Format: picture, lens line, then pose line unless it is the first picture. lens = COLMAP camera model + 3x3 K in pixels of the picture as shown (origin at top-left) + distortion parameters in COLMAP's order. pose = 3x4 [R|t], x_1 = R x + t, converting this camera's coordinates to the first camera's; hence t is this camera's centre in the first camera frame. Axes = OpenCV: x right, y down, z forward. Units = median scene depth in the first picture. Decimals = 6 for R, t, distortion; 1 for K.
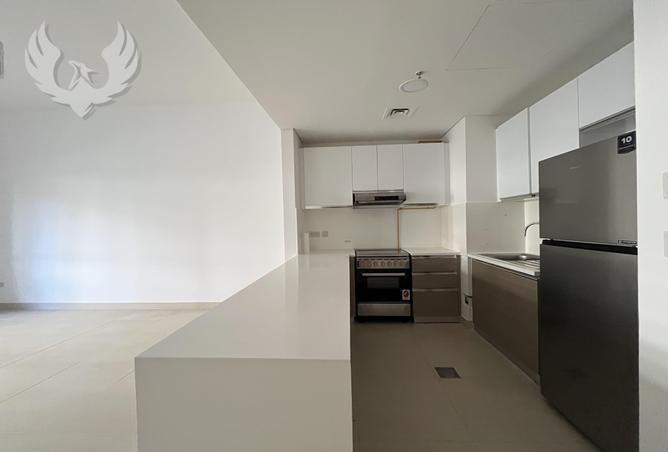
lens RADIAL K [[272.7, 0, 334.0], [0, 272.7, 226.0], [0, 0, 1]] dist [-0.002069, -0.000193]
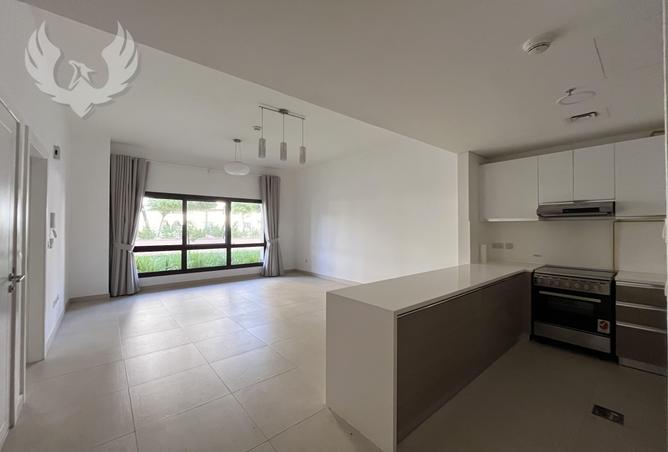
lens RADIAL K [[272.7, 0, 334.0], [0, 272.7, 226.0], [0, 0, 1]] dist [-0.002069, -0.000193]
pose [[0.692131, 0.019018, -0.721522, 0.272797], [-0.029727, 0.999556, -0.002169, -0.026446], [0.721160, 0.022950, 0.692389, -0.168131]]
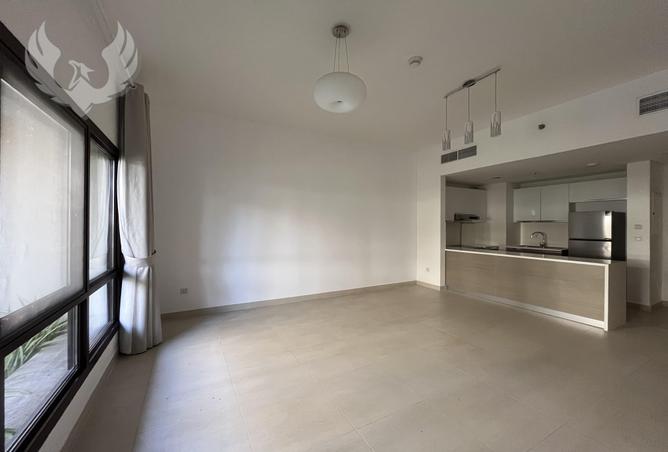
lens RADIAL K [[272.7, 0, 334.0], [0, 272.7, 226.0], [0, 0, 1]] dist [-0.002069, -0.000193]
pose [[0.836686, 0.018178, 0.547381, -1.655111], [-0.007665, 0.999740, -0.021484, 0.008103], [-0.547630, 0.013779, 0.836607, -0.088286]]
